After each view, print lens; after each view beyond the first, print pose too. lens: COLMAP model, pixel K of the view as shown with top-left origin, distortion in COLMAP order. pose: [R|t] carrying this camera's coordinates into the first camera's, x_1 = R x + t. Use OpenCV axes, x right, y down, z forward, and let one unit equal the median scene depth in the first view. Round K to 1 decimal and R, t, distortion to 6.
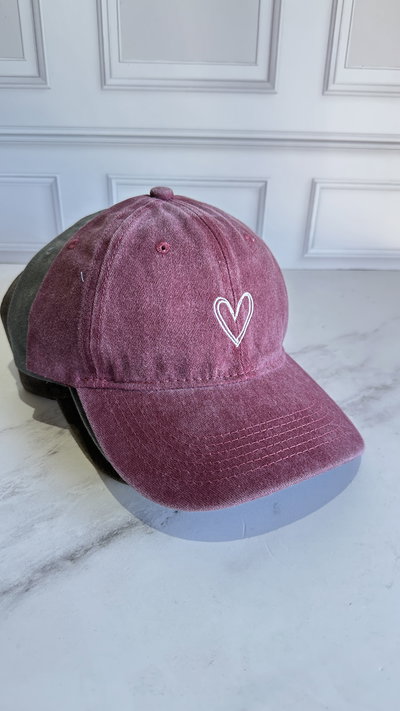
lens RADIAL K [[504.7, 0, 203.9], [0, 504.7, 353.7], [0, 0, 1]] dist [-0.031778, -0.005178]
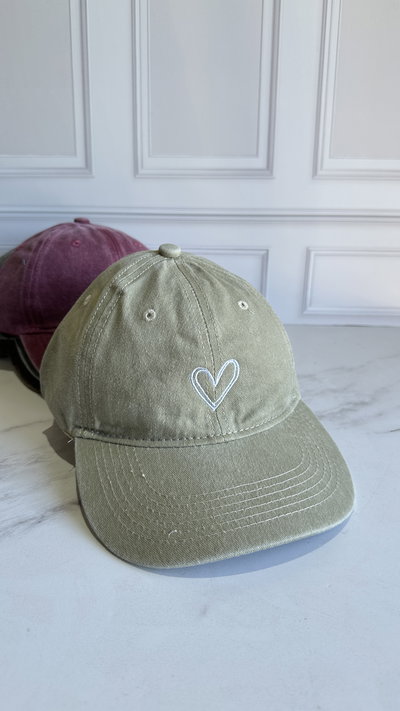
lens RADIAL K [[503.2, 0, 200.0], [0, 503.2, 355.5], [0, 0, 1]] dist [0.065050, -0.184920]
pose [[0.996658, 0.012754, -0.080686, 0.071373], [-0.029779, 0.976492, -0.213487, 0.184301], [0.076066, 0.215177, 0.973608, -0.140250]]
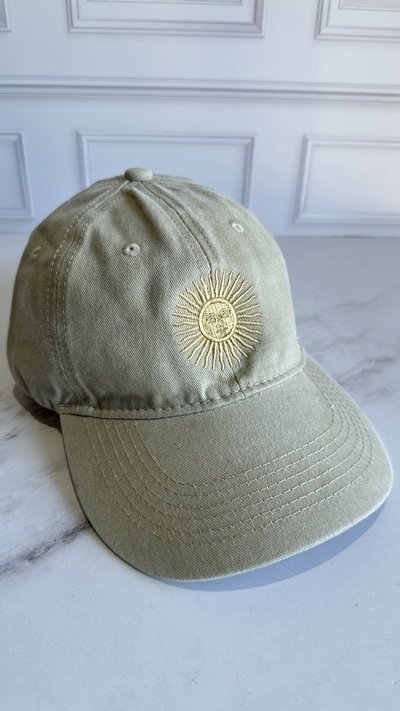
lens RADIAL K [[512.6, 0, 202.2], [0, 512.6, 353.4], [0, 0, 1]] dist [-0.039203, 0.001825]
pose [[0.999686, -0.010999, 0.022507, 0.007931], [0.010393, 0.999585, 0.026883, 0.023759], [-0.022793, -0.026641, 0.999385, 0.081313]]
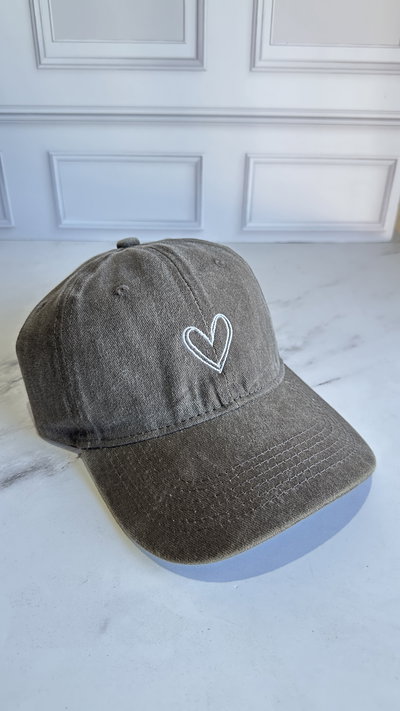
lens RADIAL K [[504.7, 0, 203.9], [0, 504.7, 353.7], [0, 0, 1]] dist [-0.031778, -0.005178]
pose [[0.999972, -0.007386, 0.001406, 0.141742], [0.007337, 0.999455, 0.032194, 0.035137], [-0.001643, -0.032183, 0.999481, -0.057898]]
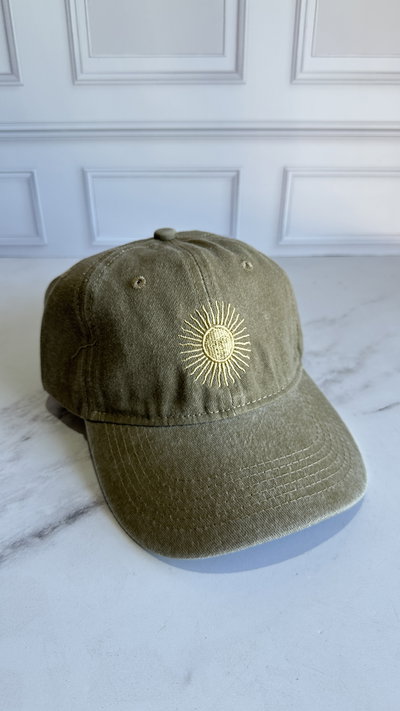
lens RADIAL K [[505.2, 0, 200.0], [0, 505.2, 355.5], [0, 0, 1]] dist [-0.031752, -0.008061]
pose [[0.999731, -0.018633, -0.013797, 0.060005], [0.019060, 0.999322, 0.031510, -0.002832], [0.013200, -0.031764, 0.999408, -0.034886]]
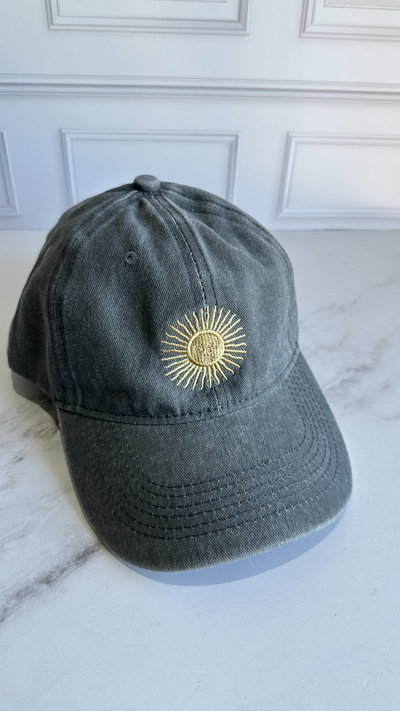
lens RADIAL K [[504.7, 0, 203.9], [0, 504.7, 353.7], [0, 0, 1]] dist [-0.031778, -0.005178]
pose [[0.997493, -0.030953, 0.063639, -0.007762], [0.022178, 0.990701, 0.134241, -0.083467], [-0.067202, -0.132493, 0.988903, 0.056338]]
